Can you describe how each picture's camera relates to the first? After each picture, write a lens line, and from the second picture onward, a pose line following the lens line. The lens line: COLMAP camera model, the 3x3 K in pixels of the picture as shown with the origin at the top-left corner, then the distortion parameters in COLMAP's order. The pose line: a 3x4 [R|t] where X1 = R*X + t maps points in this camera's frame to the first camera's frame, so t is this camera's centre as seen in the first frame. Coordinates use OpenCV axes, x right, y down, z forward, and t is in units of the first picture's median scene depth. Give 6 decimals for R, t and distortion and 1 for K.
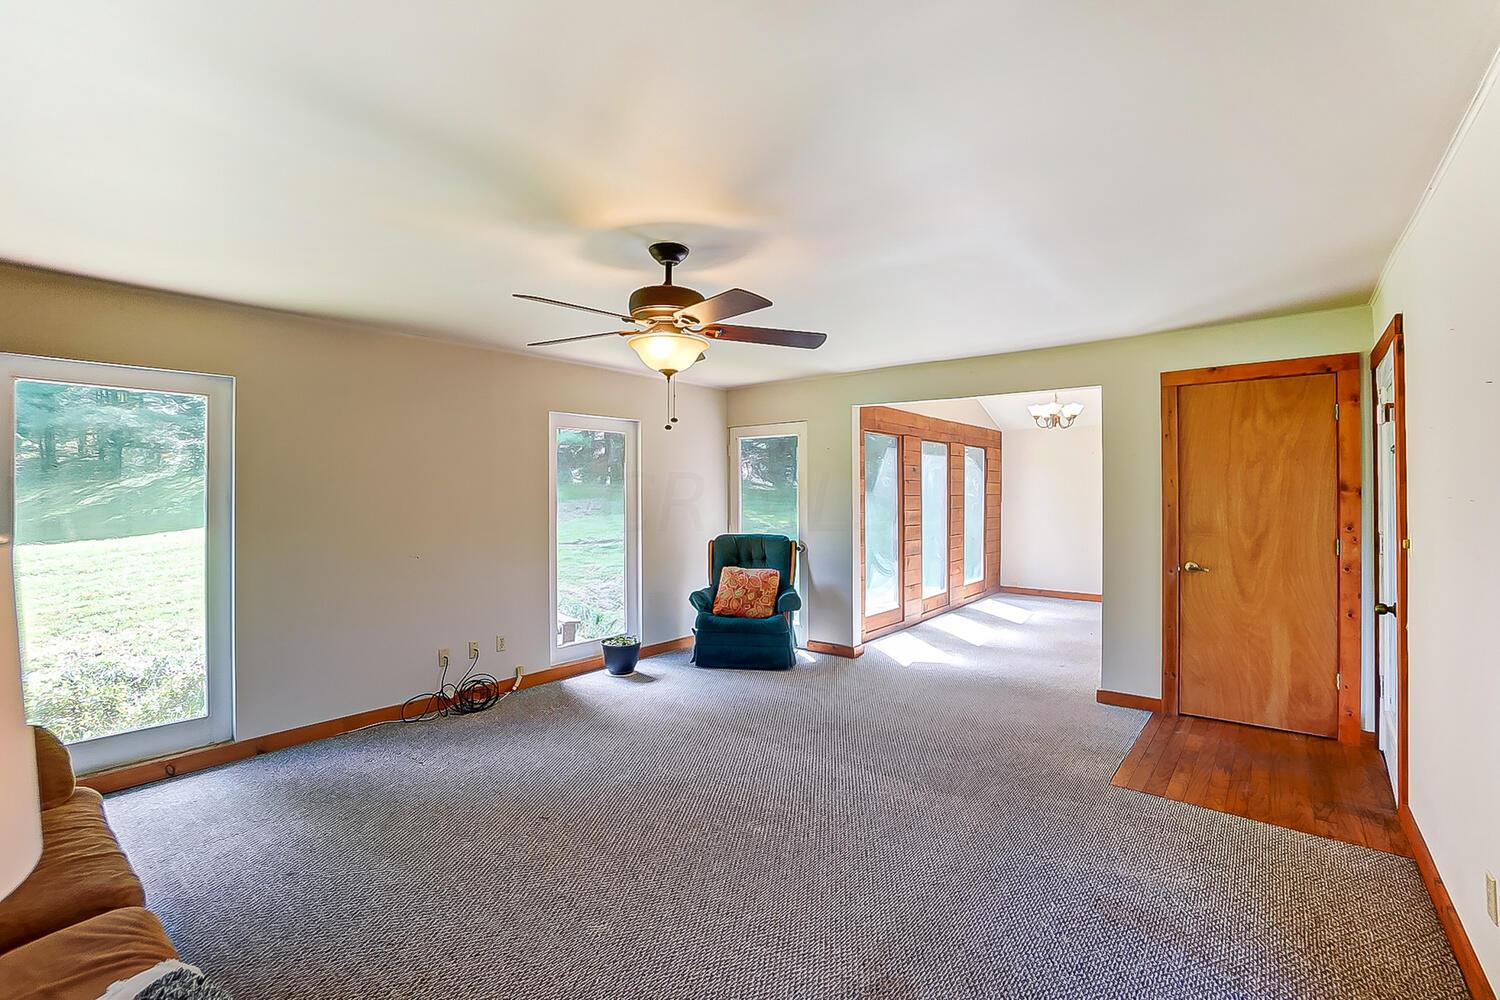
lens RADIAL K [[665.9, 0, 753.0], [0, 665.9, 492.1], [0, 0, 1]] dist [-0.045927, 0.000005]
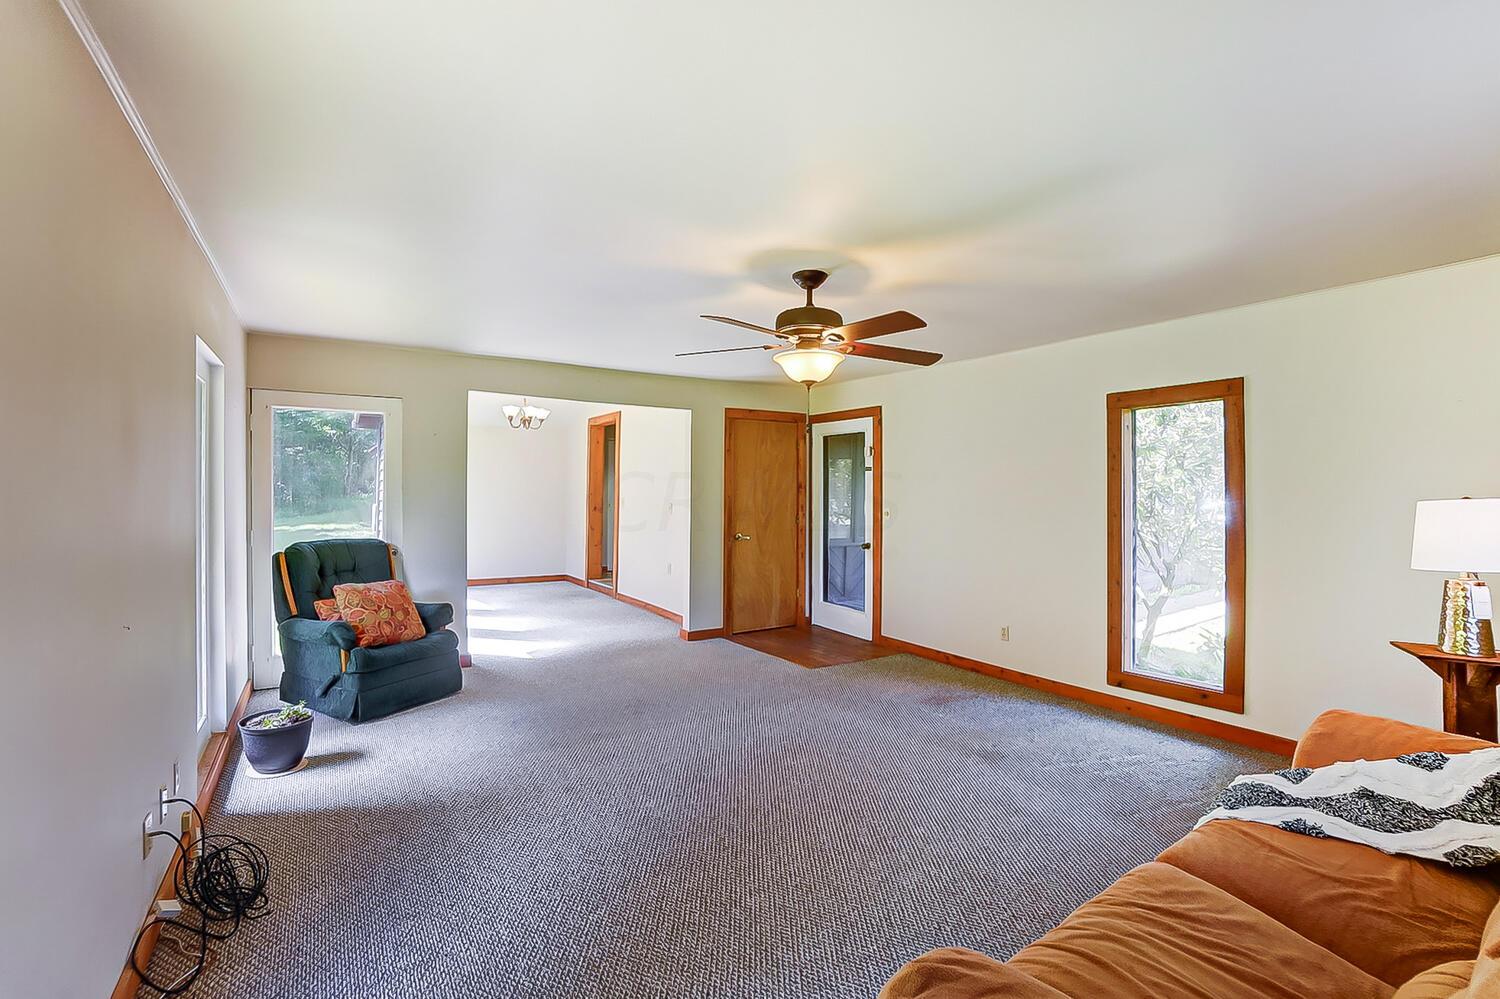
lens RADIAL K [[649.1, 0, 749.6], [0, 649.1, 487.1], [0, 0, 1]] dist [-0.000075, 0.000037]
pose [[0.338940, 0.005557, 0.940791, -0.719848], [-0.010048, 0.999947, -0.002286, 0.001424], [-0.940754, -0.008679, 0.338978, 0.423282]]
